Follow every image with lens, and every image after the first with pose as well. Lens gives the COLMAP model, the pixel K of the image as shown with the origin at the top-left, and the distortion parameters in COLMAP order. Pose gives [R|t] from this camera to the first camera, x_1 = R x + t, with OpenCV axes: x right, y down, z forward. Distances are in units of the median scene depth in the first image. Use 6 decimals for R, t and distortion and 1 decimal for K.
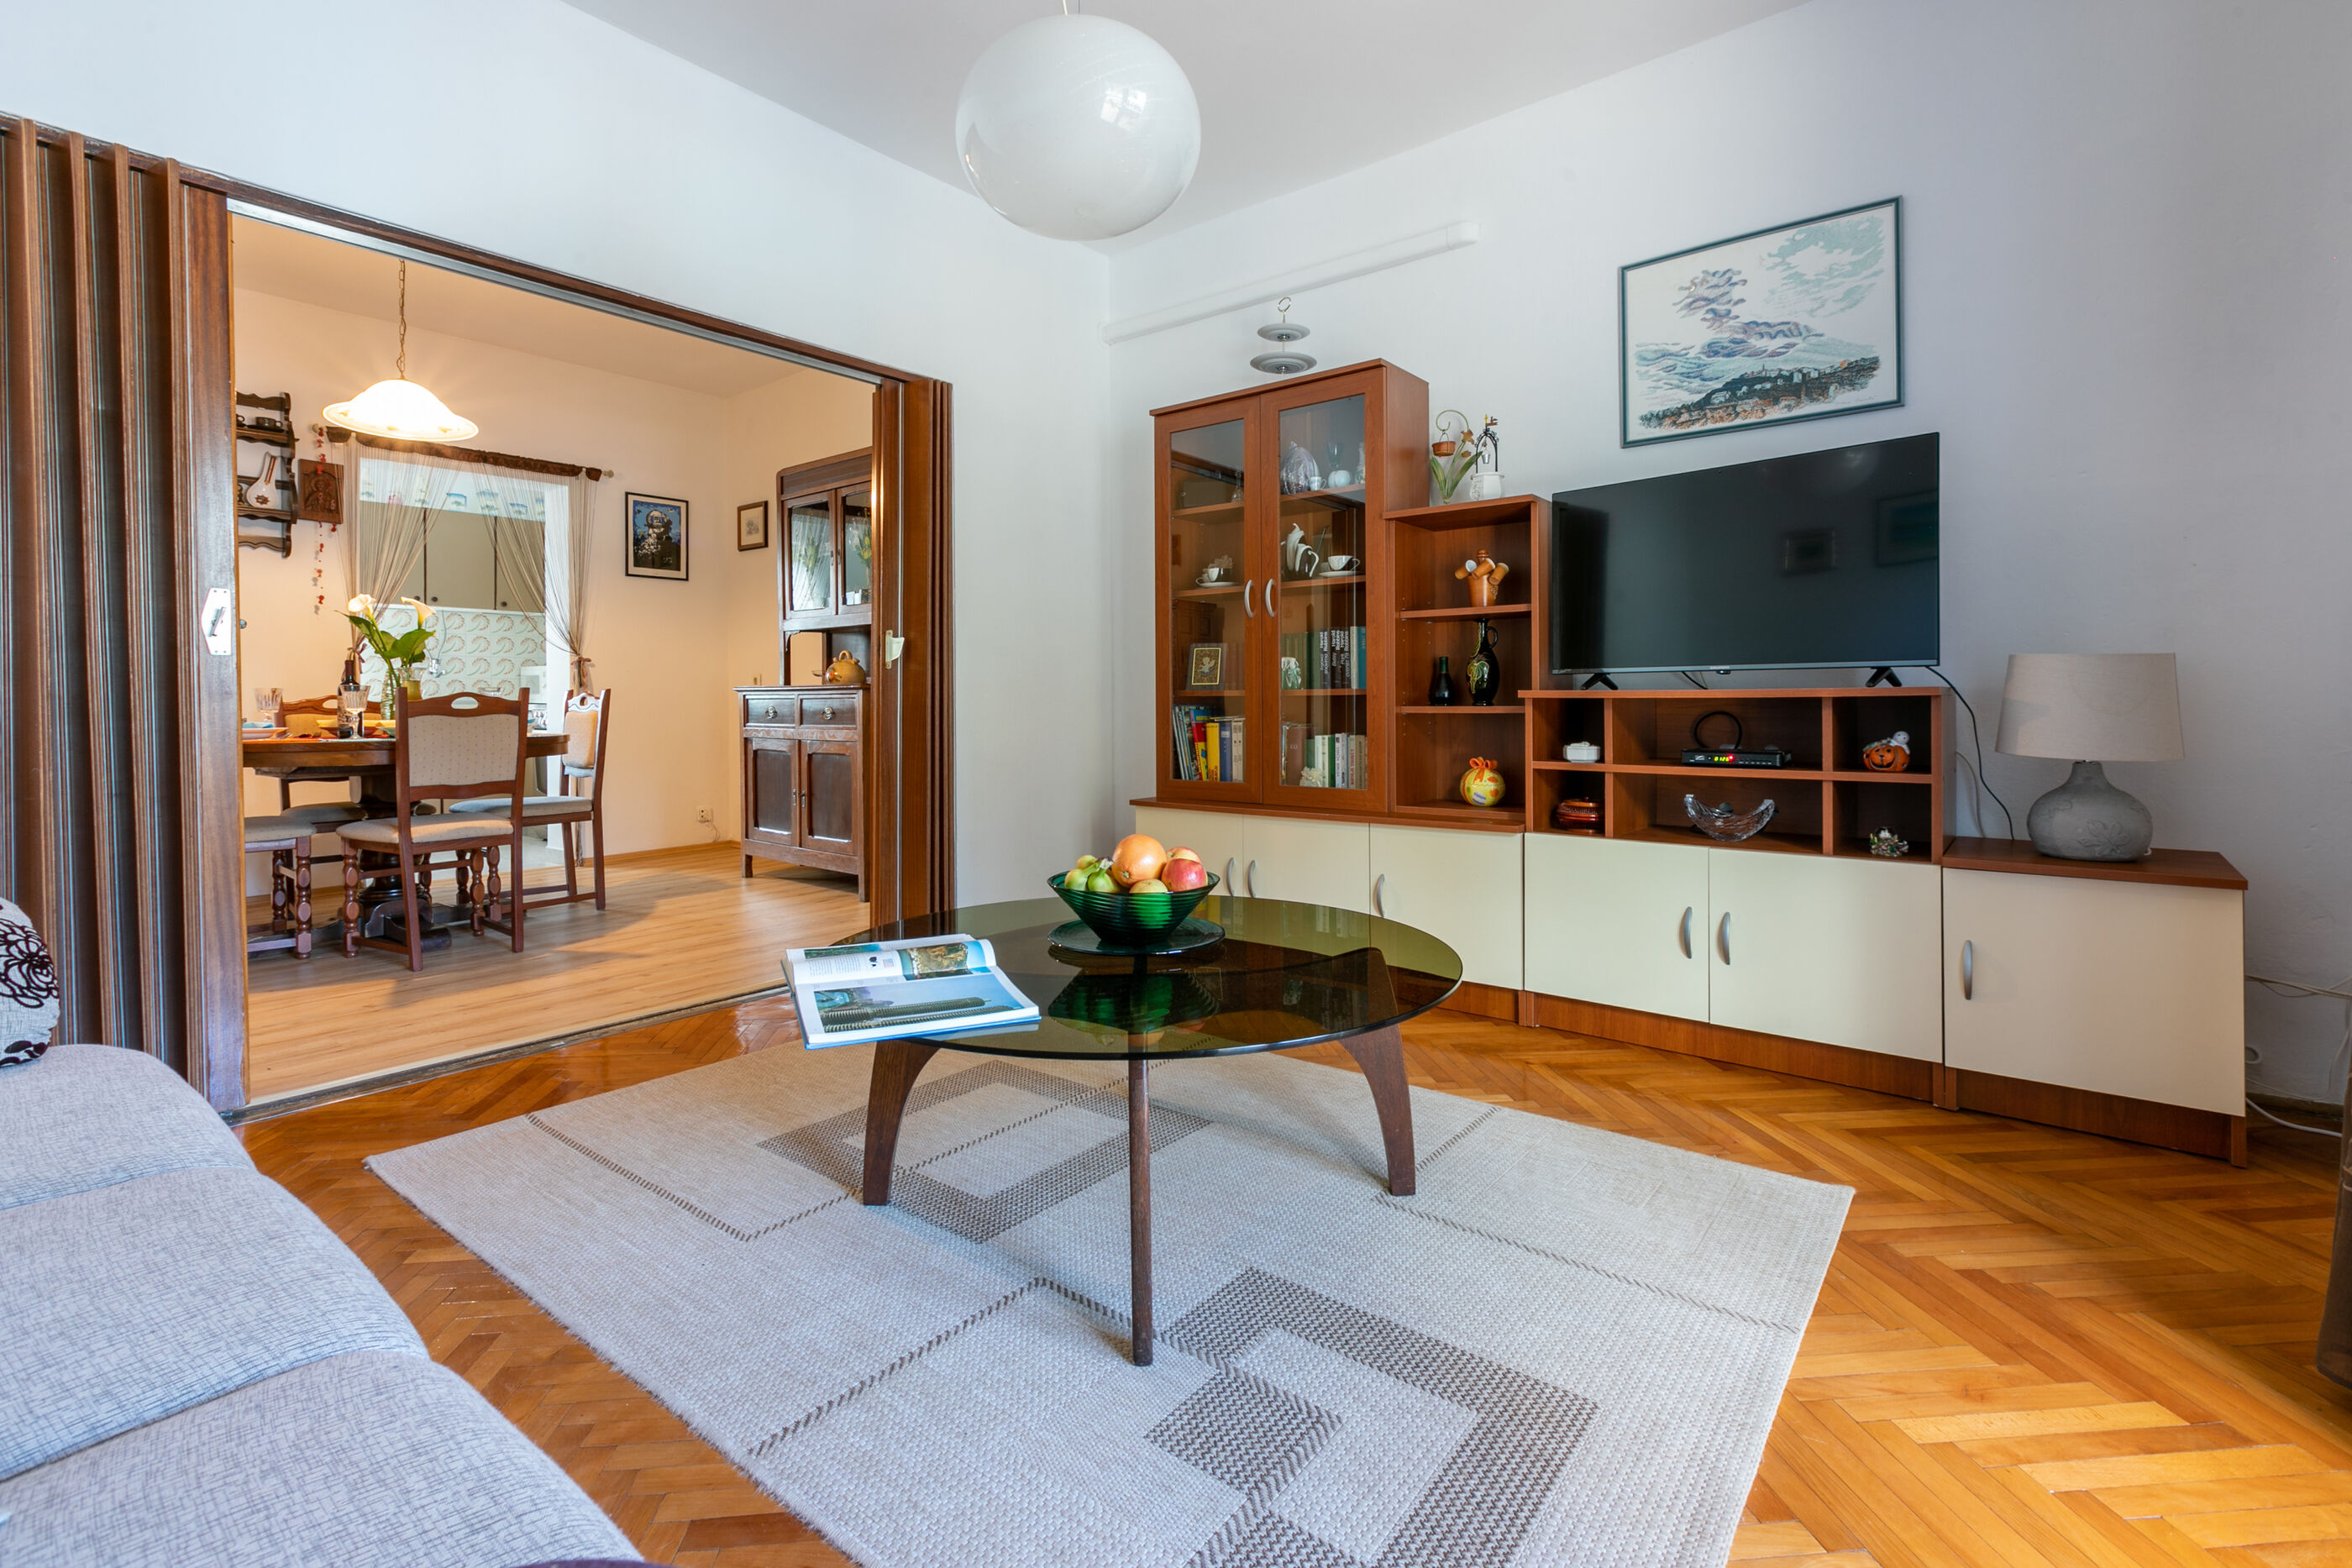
lens RADIAL K [[1070.5, 0, 1175.5], [0, 1070.5, 706.8], [0, 0, 1]] dist [0.005165, -0.002940]
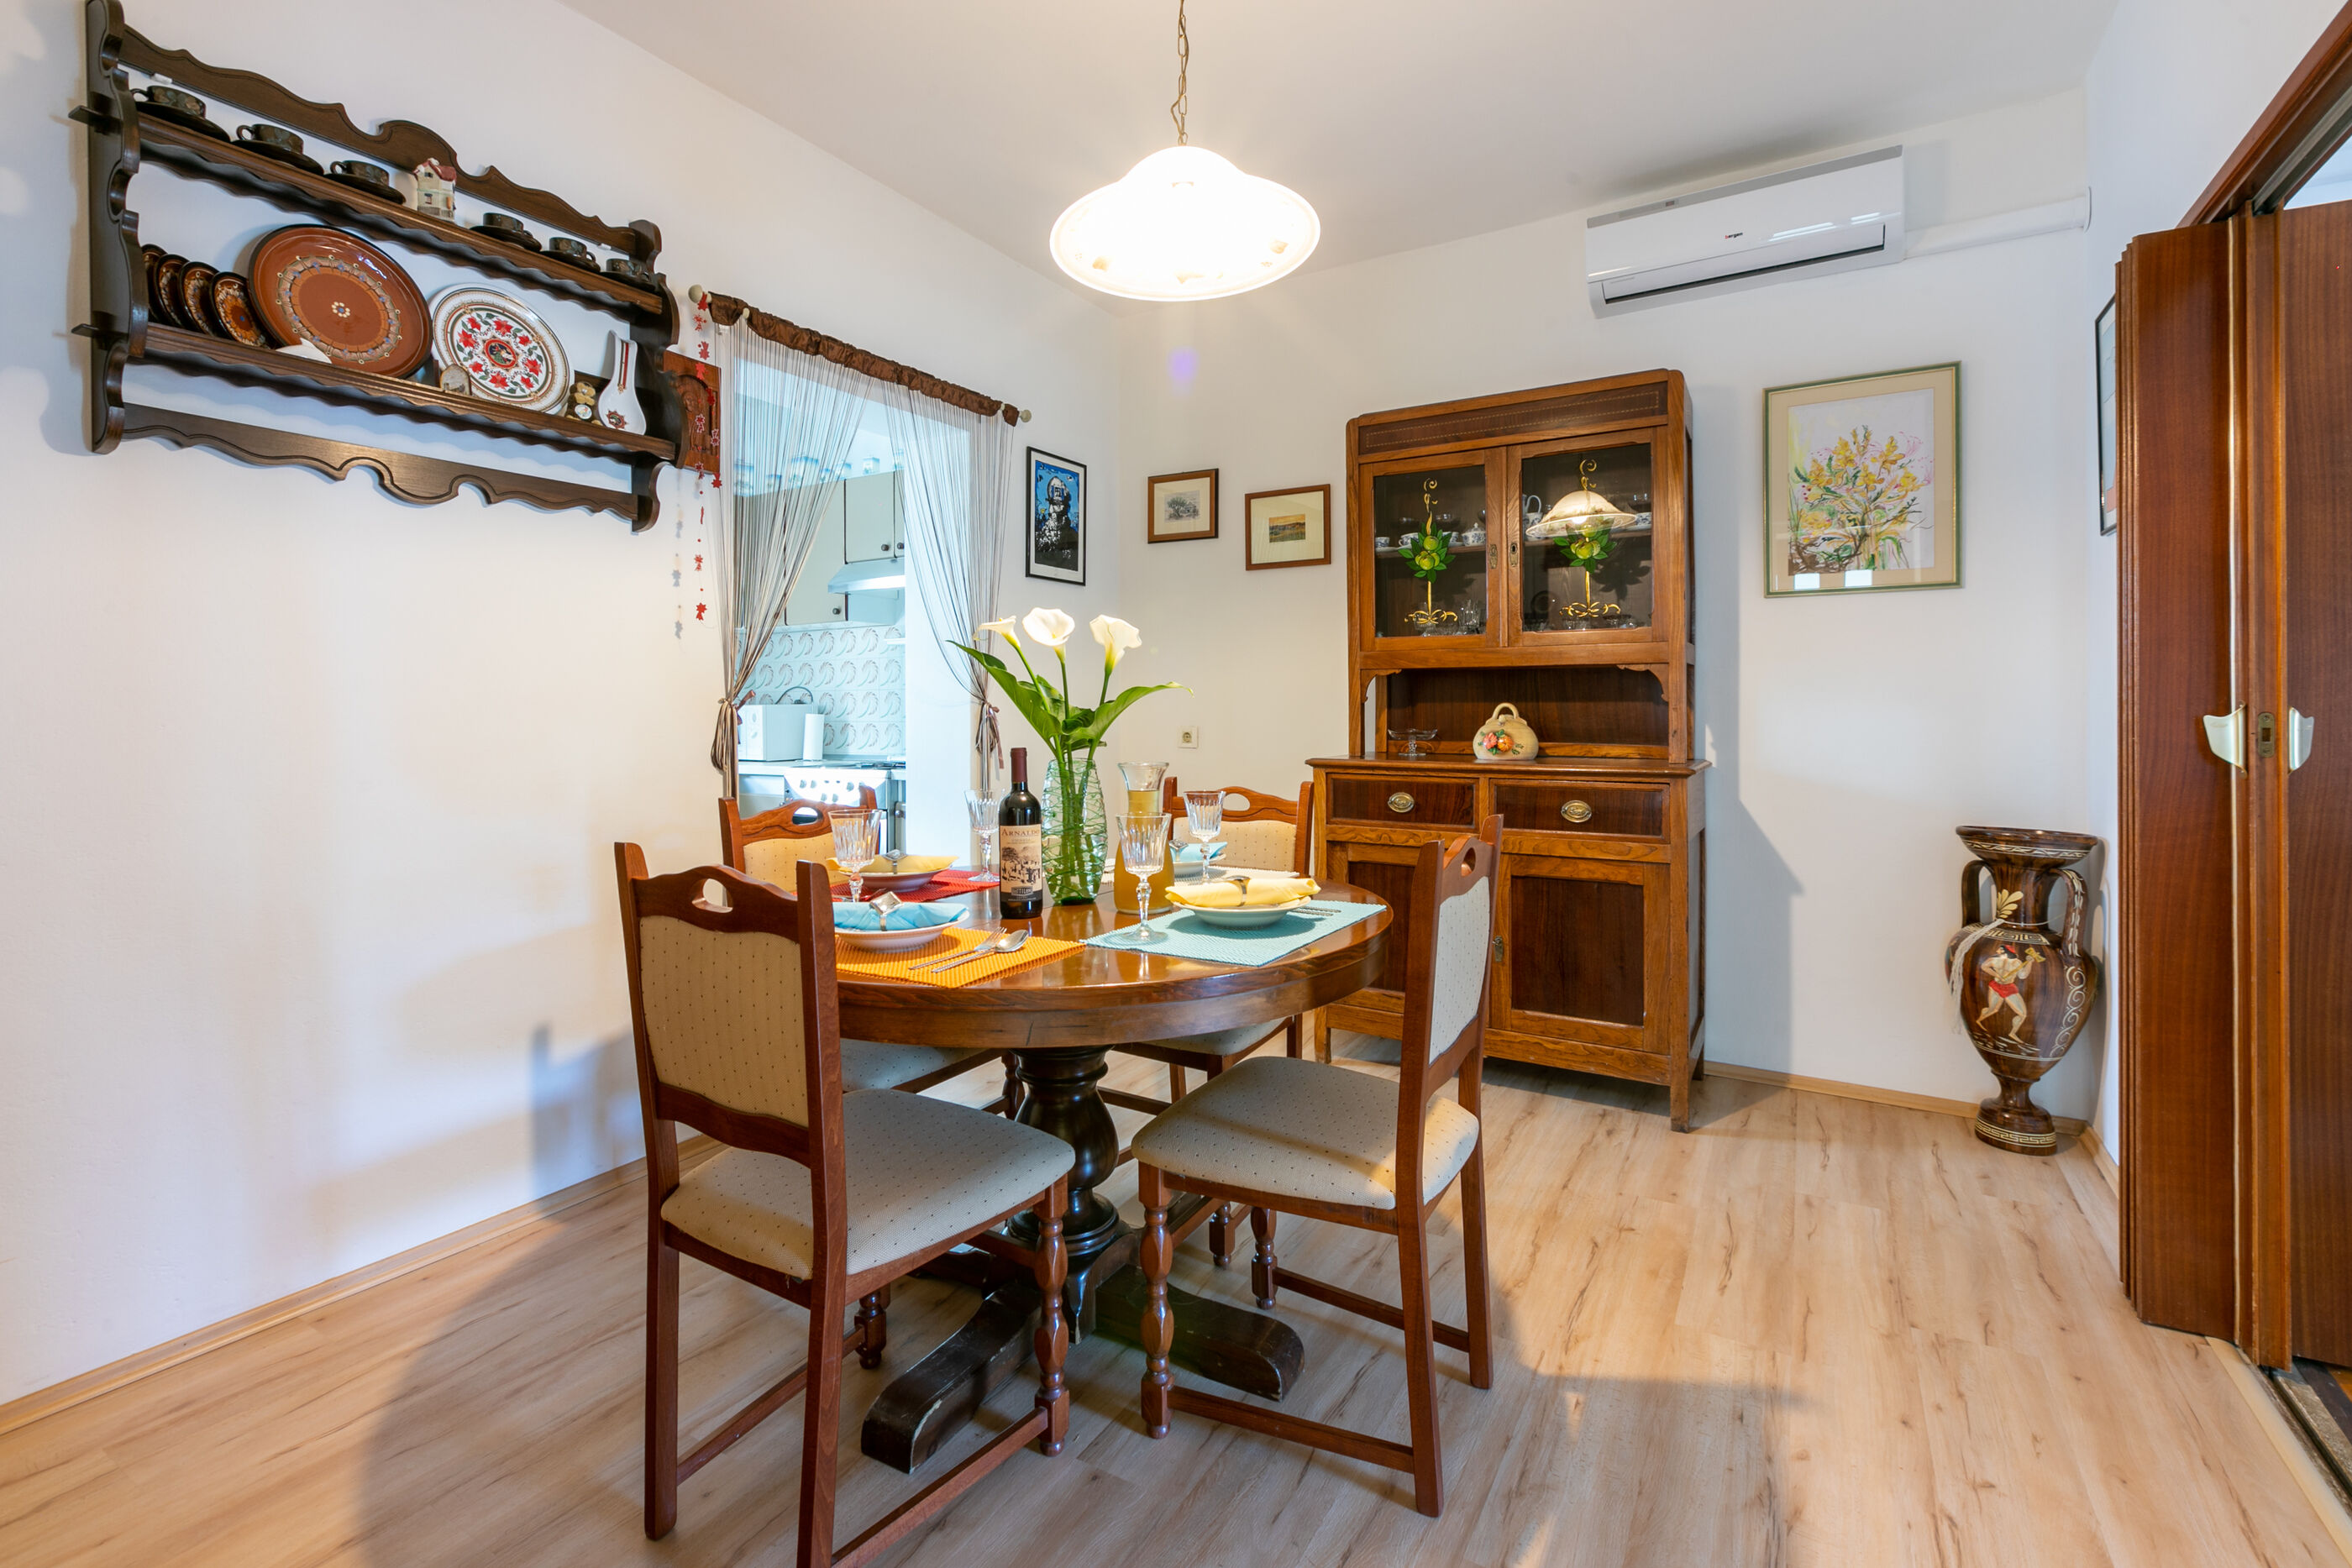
lens RADIAL K [[1070.5, 0, 1163.8], [0, 1070.5, 704.4], [0, 0, 1]] dist [0.005165, -0.002940]
pose [[0.991738, 0.004950, 0.128181, -1.015303], [-0.003622, 0.999937, -0.010595, -0.077729], [-0.128225, 0.010043, 0.991694, 0.700274]]
